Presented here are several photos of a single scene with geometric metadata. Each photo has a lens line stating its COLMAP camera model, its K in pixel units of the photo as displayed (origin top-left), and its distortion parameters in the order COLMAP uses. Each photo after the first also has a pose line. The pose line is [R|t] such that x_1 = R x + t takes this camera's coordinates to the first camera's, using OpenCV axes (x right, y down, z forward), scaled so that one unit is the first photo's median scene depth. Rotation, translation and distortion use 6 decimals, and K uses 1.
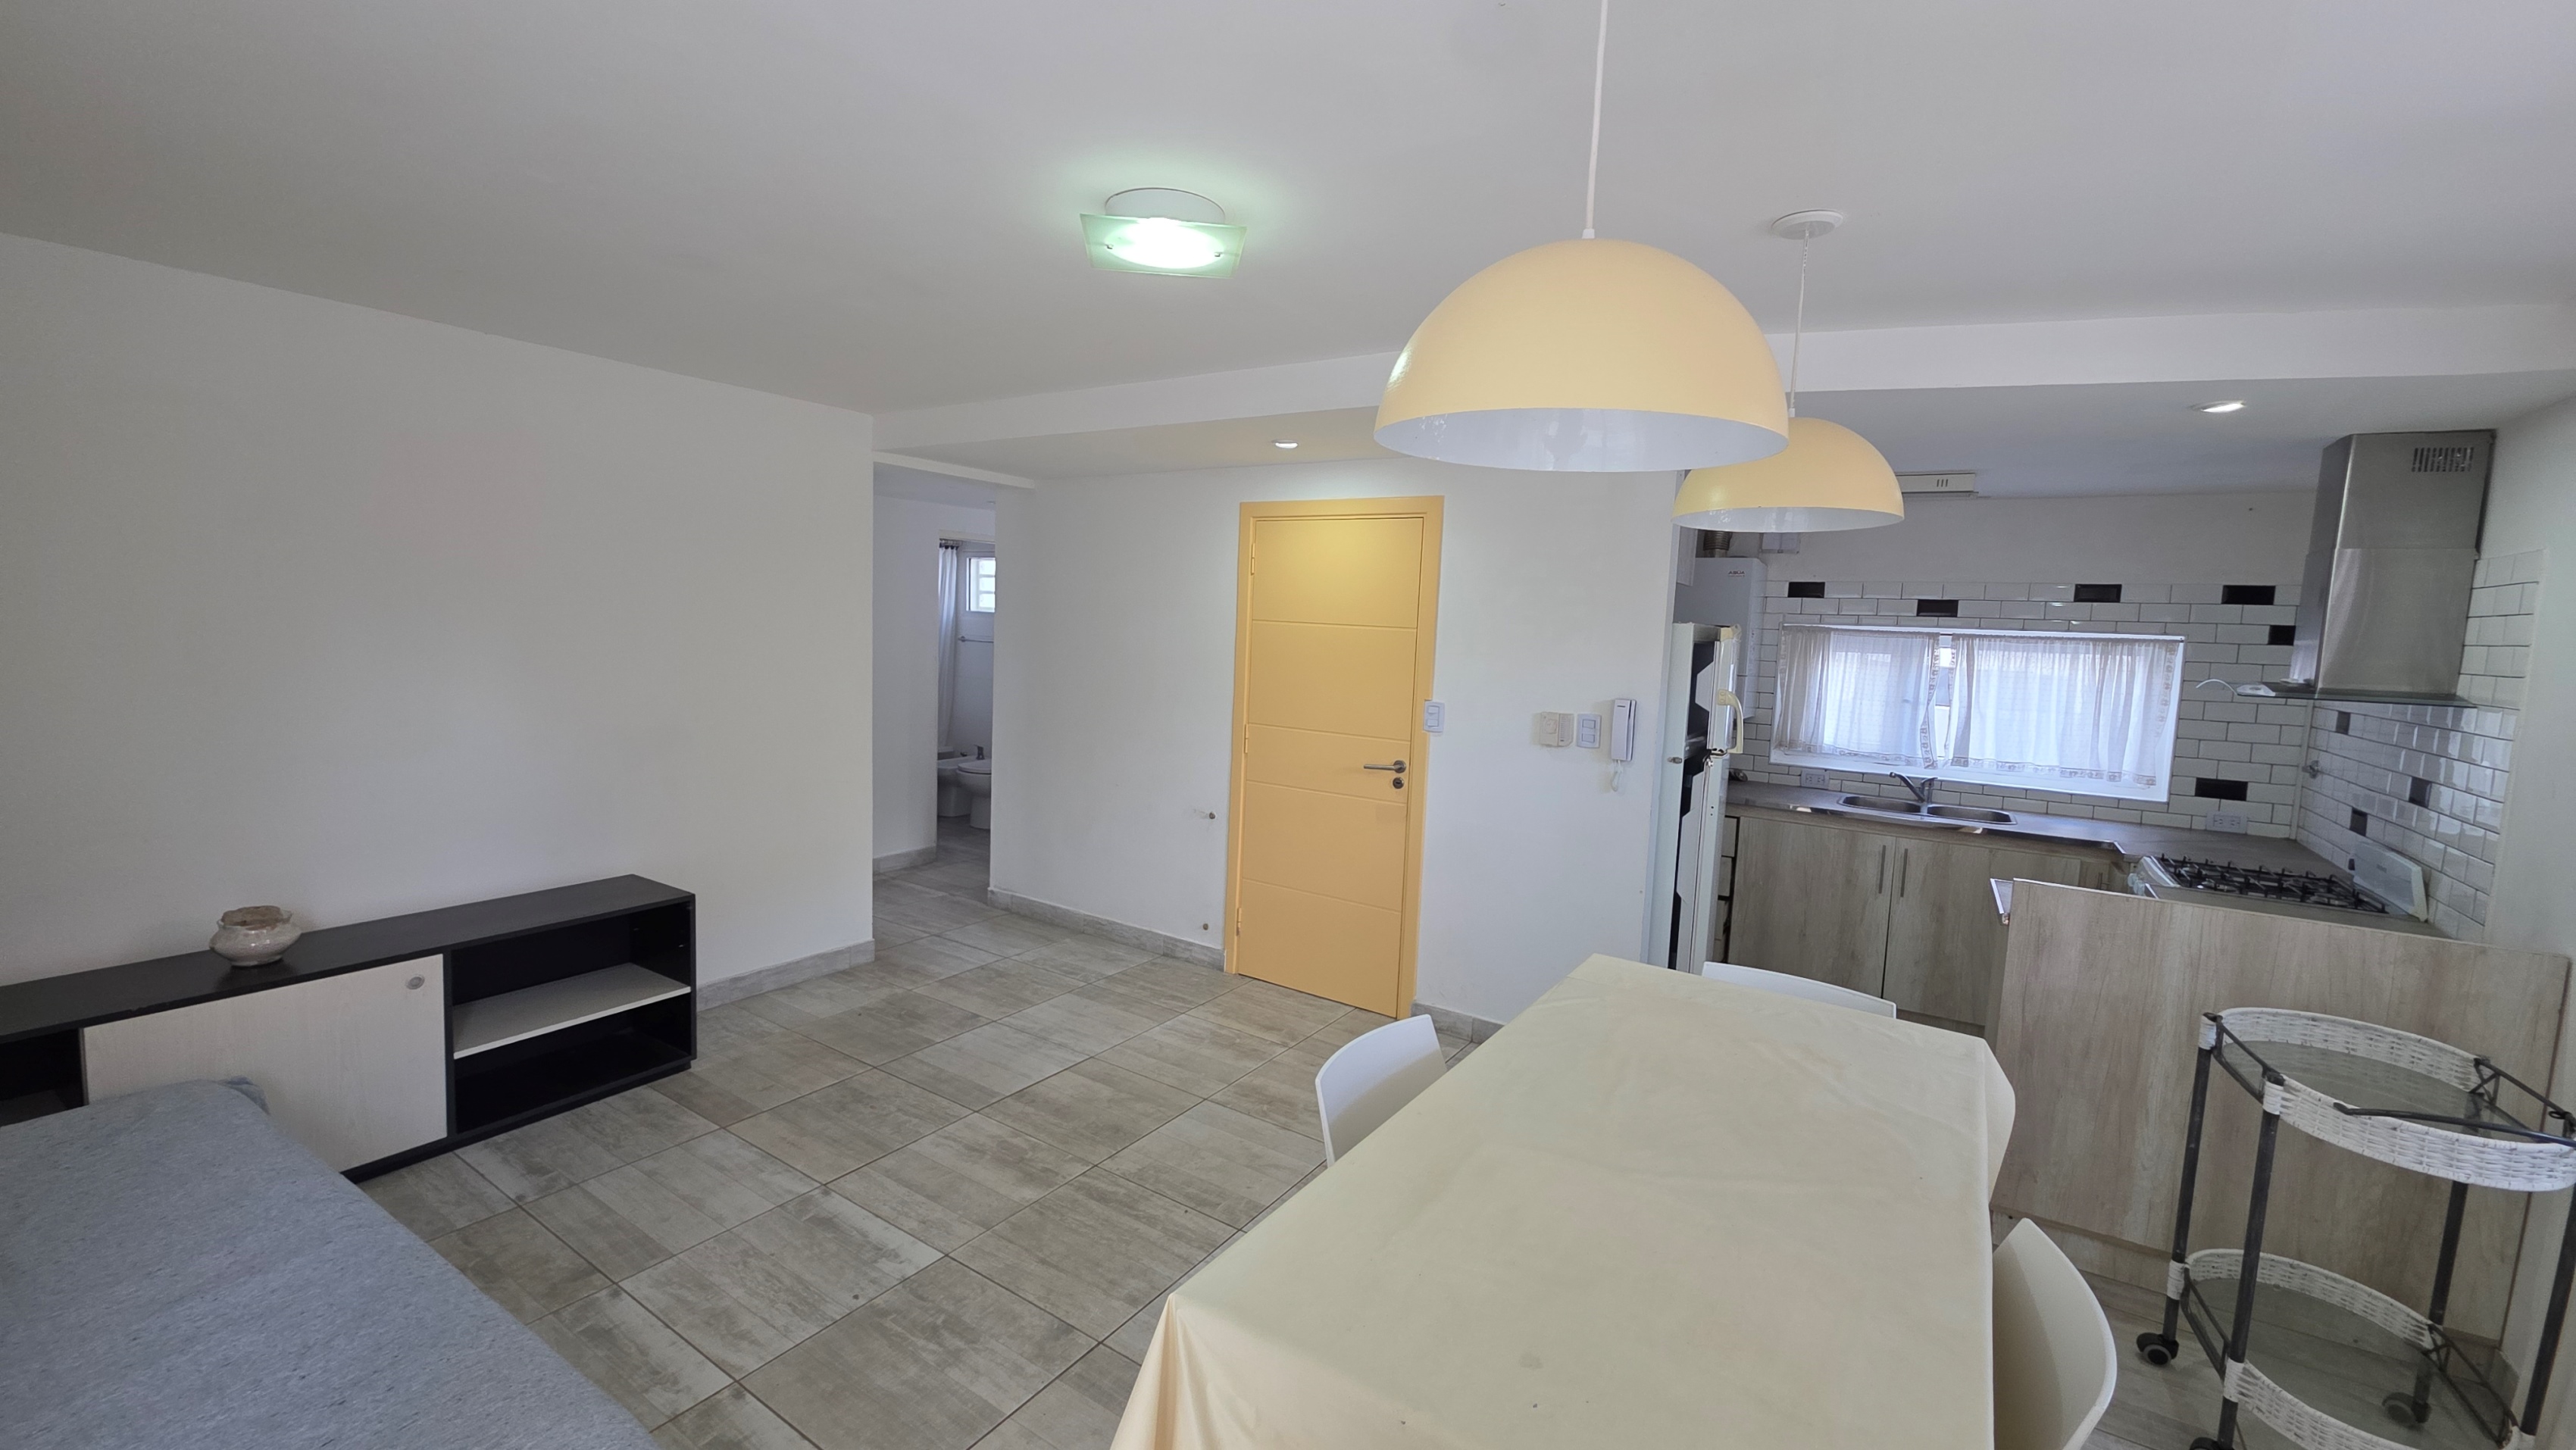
lens RADIAL K [[1019.8, 0, 1289.4], [0, 1019.8, 712.0], [0, 0, 1]] dist [0.017268, -0.010203]
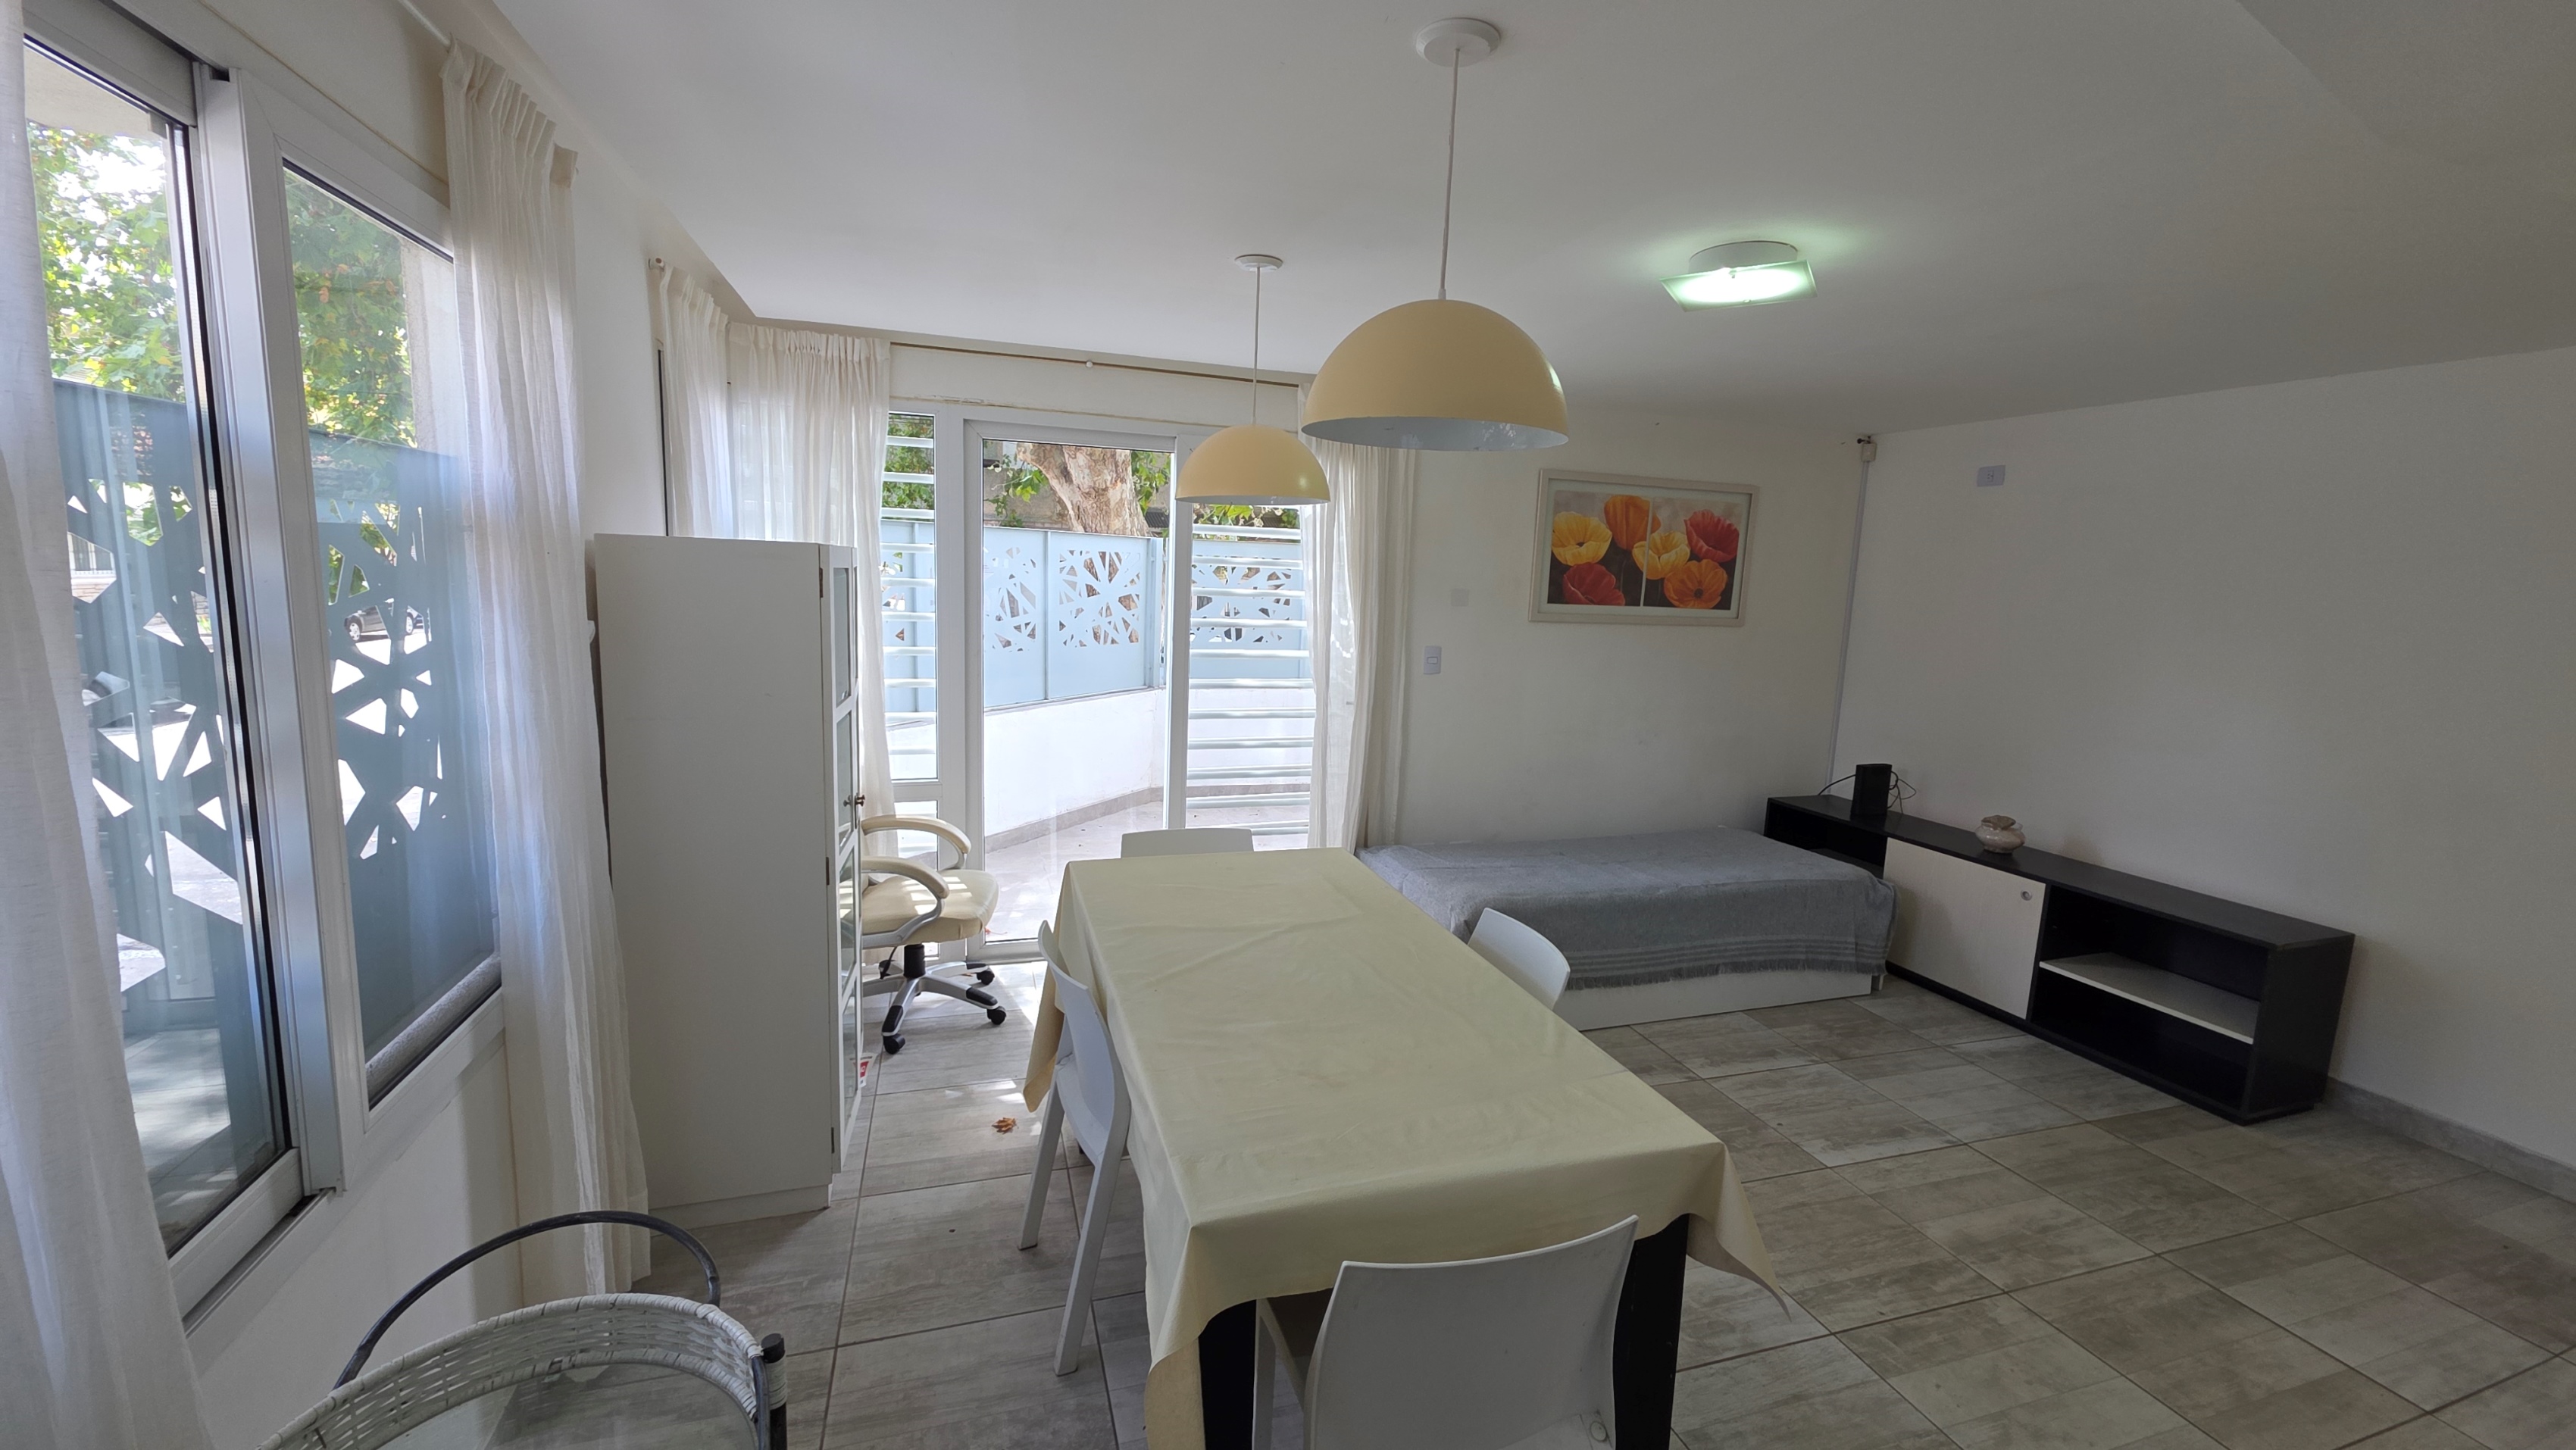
lens RADIAL K [[1019.8, 0, 1289.4], [0, 1019.8, 712.0], [0, 0, 1]] dist [0.017268, -0.010203]
pose [[-0.623958, 0.042710, -0.780290, 0.562500], [-0.137875, 0.976825, 0.163719, -0.045358], [0.769199, 0.209737, -0.603609, 0.687525]]
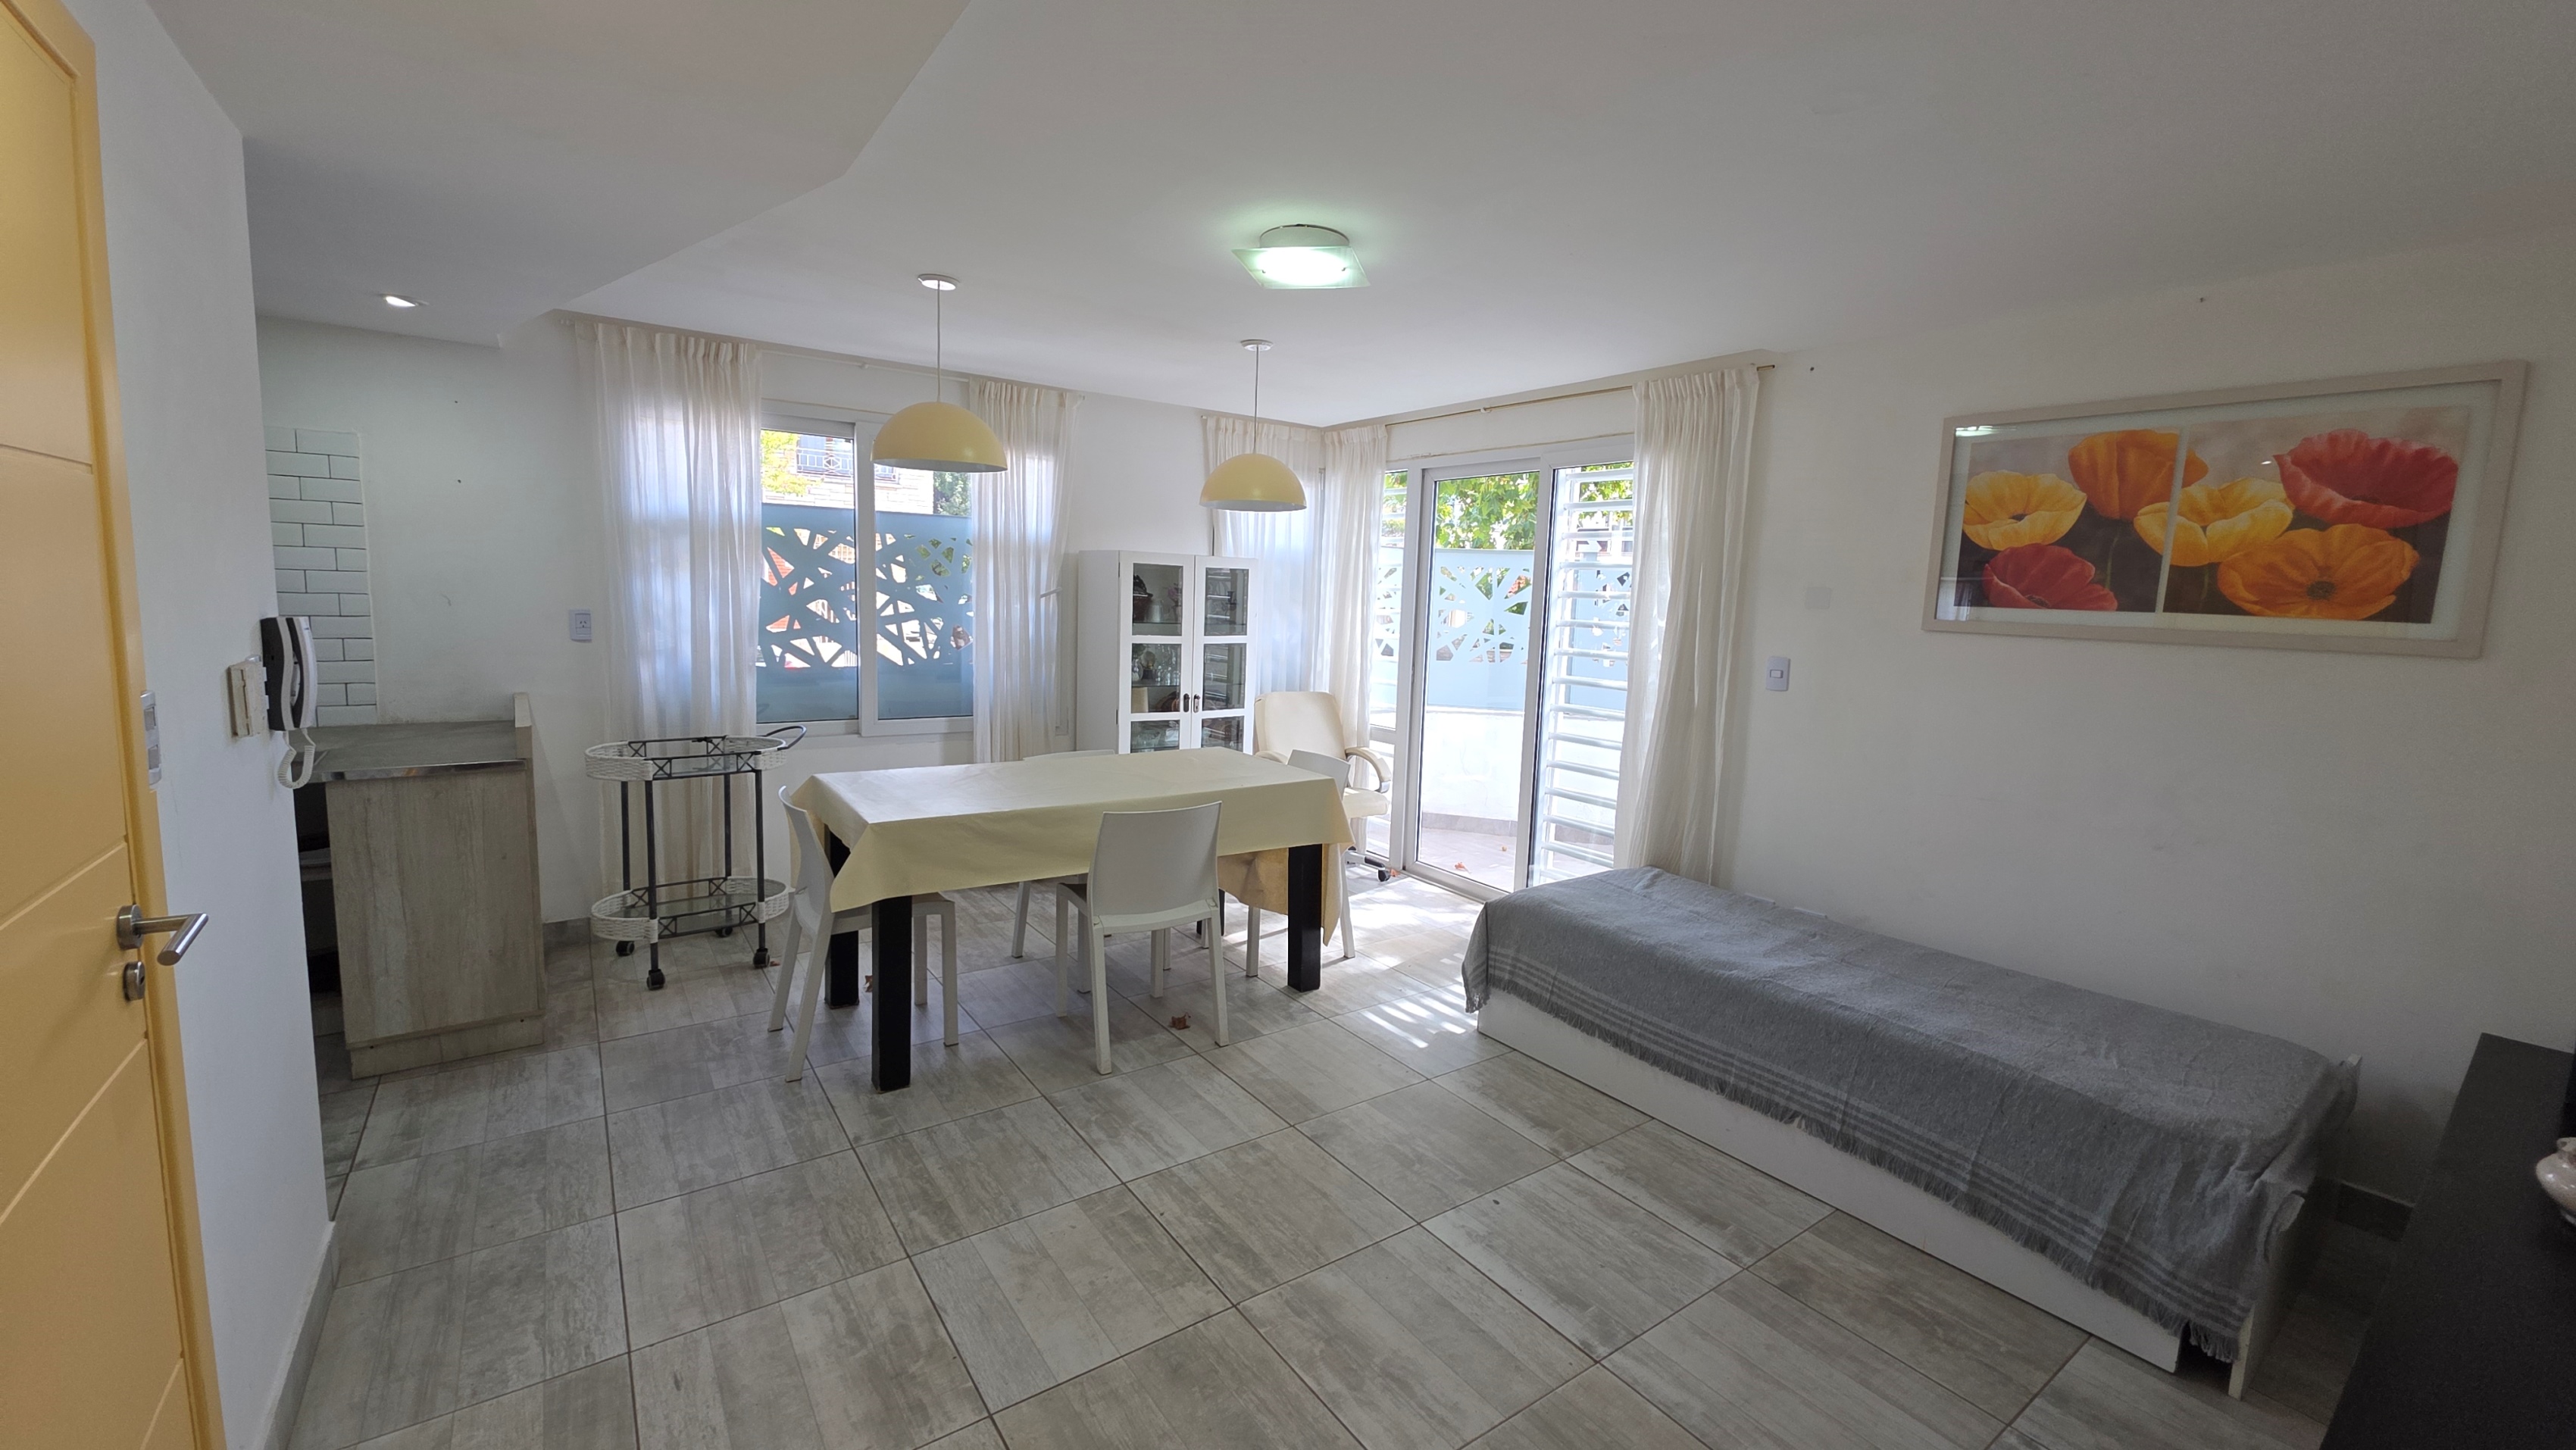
lens RADIAL K [[1018.8, 0, 1287.2], [0, 1018.8, 713.5], [0, 0, 1]] dist [0.015678, -0.008821]
pose [[-0.928125, -0.119671, 0.352508, -0.307228], [-0.041912, 0.974492, 0.220473, -0.088629], [-0.369901, 0.189852, -0.909467, 1.121124]]
